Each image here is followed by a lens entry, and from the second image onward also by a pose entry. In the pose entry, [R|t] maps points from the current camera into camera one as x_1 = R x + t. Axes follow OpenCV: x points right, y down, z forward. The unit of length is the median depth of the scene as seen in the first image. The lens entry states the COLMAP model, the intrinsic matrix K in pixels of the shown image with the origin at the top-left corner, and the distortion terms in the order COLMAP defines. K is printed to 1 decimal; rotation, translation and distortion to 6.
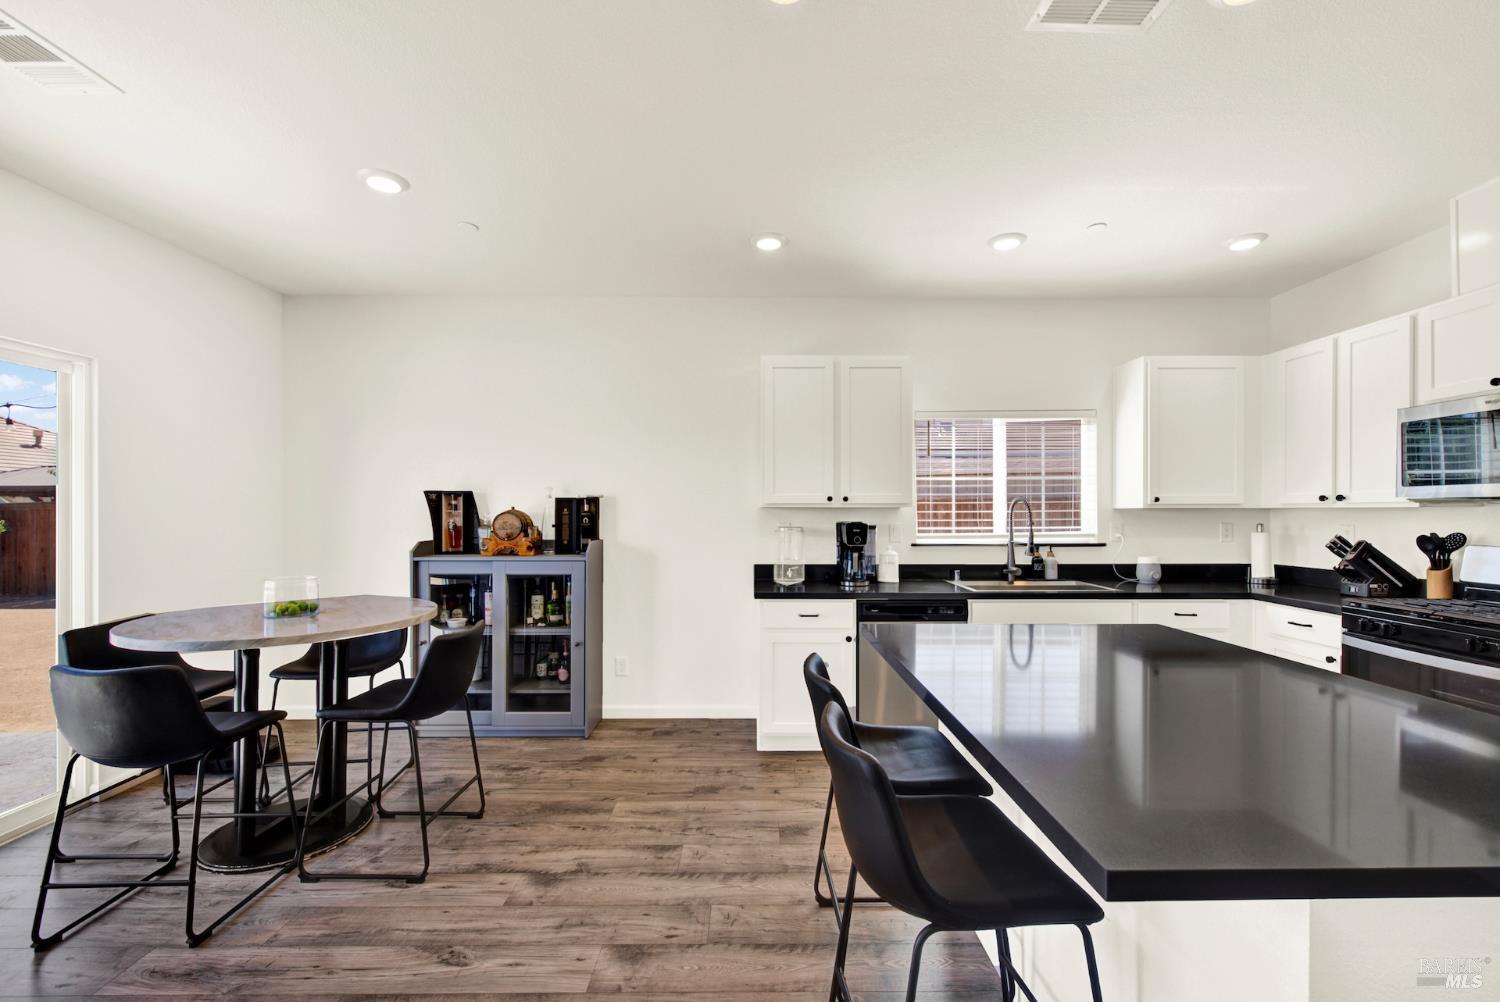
lens RADIAL K [[615.5, 0, 754.5], [0, 615.5, 516.7], [0, 0, 1]] dist [0.004639, -0.001871]
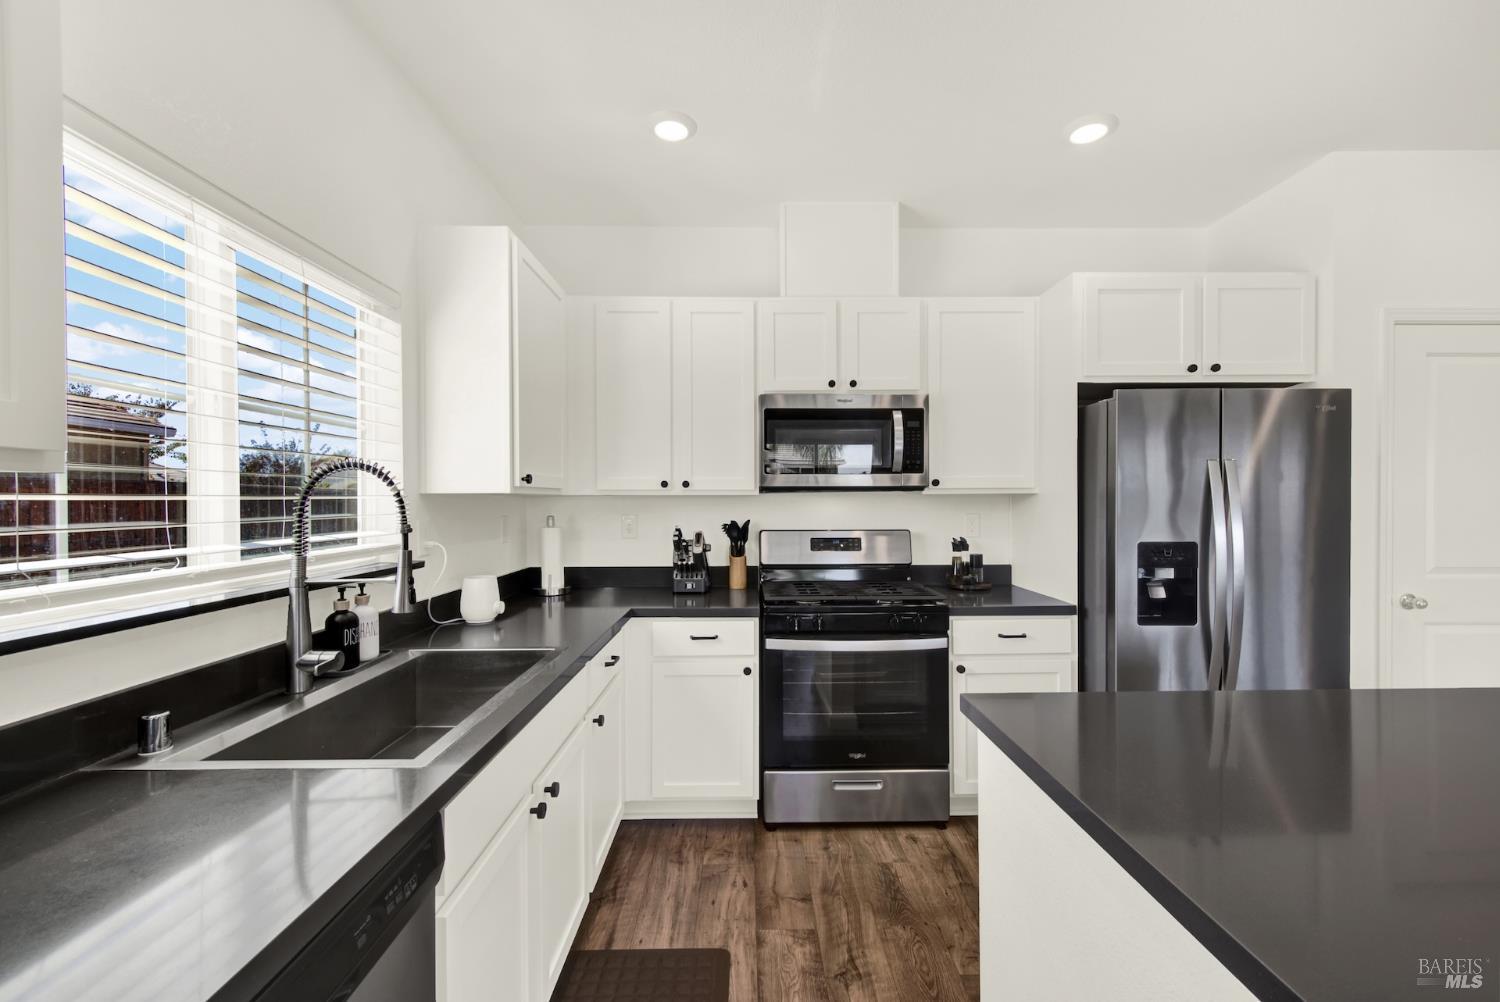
lens RADIAL K [[615.5, 0, 754.8], [0, 615.5, 502.9], [0, 0, 1]] dist [0.004639, -0.001871]
pose [[-0.011791, -0.000468, 0.999930, 0.056956], [0.011816, 0.999930, 0.000607, -0.002732], [-0.999861, 0.011822, -0.011784, 0.775535]]
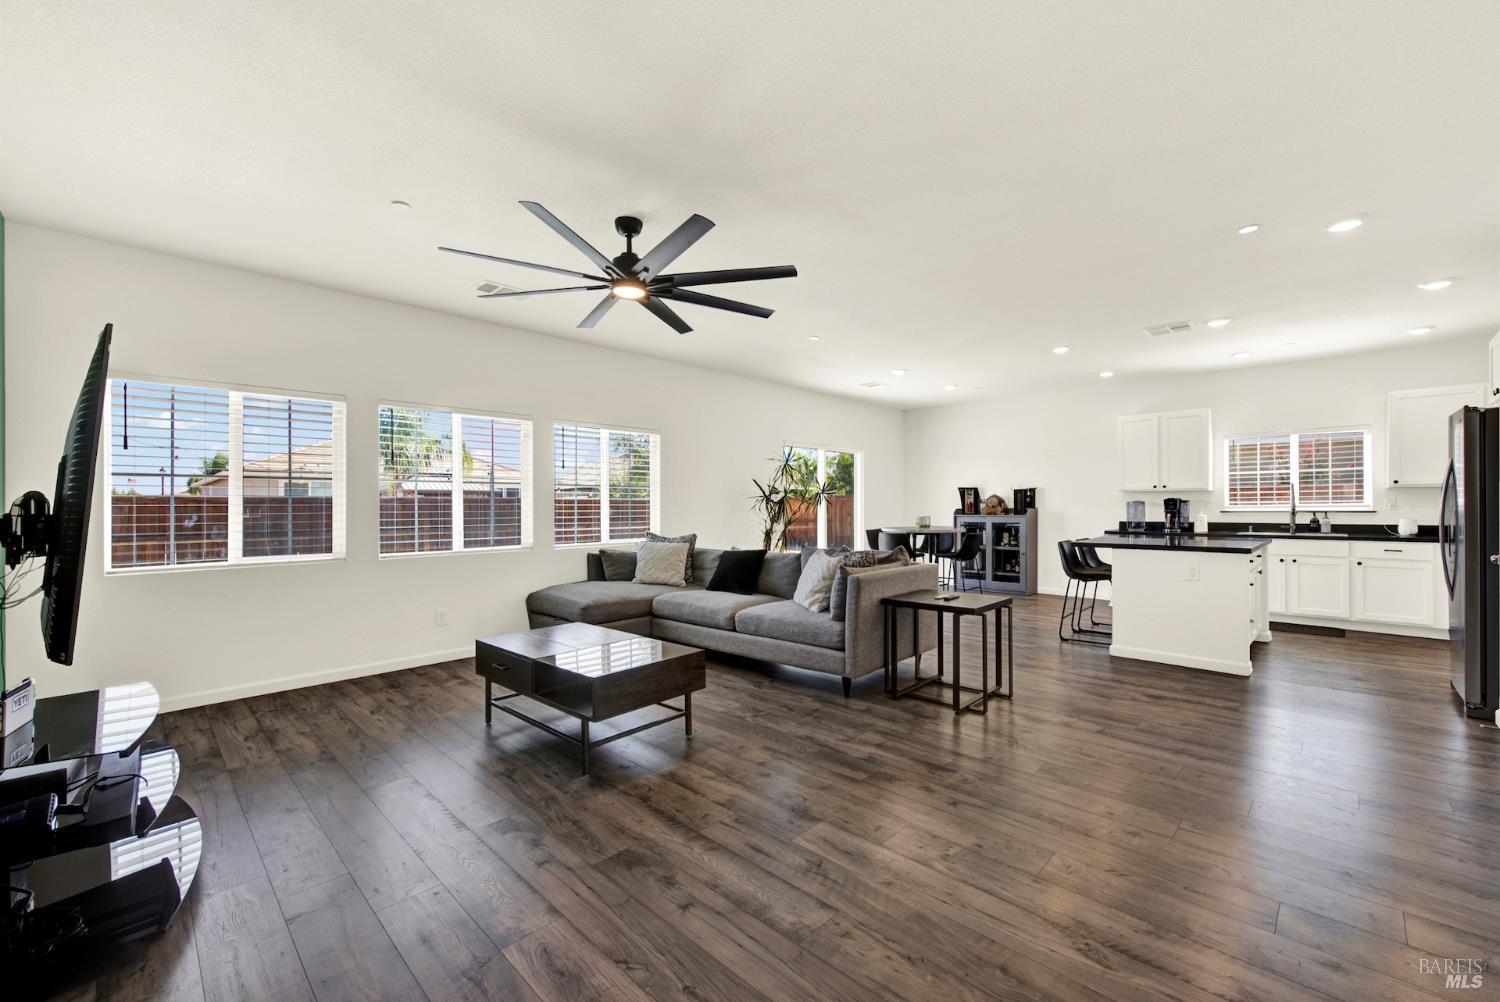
lens RADIAL K [[615.5, 0, 759.1], [0, 615.5, 511.4], [0, 0, 1]] dist [0.004639, -0.001871]
pose [[0.720614, 0.002992, -0.693330, 0.561821], [-0.002852, 0.999995, 0.001350, 0.049648], [0.693331, 0.001005, 0.720619, -1.252862]]
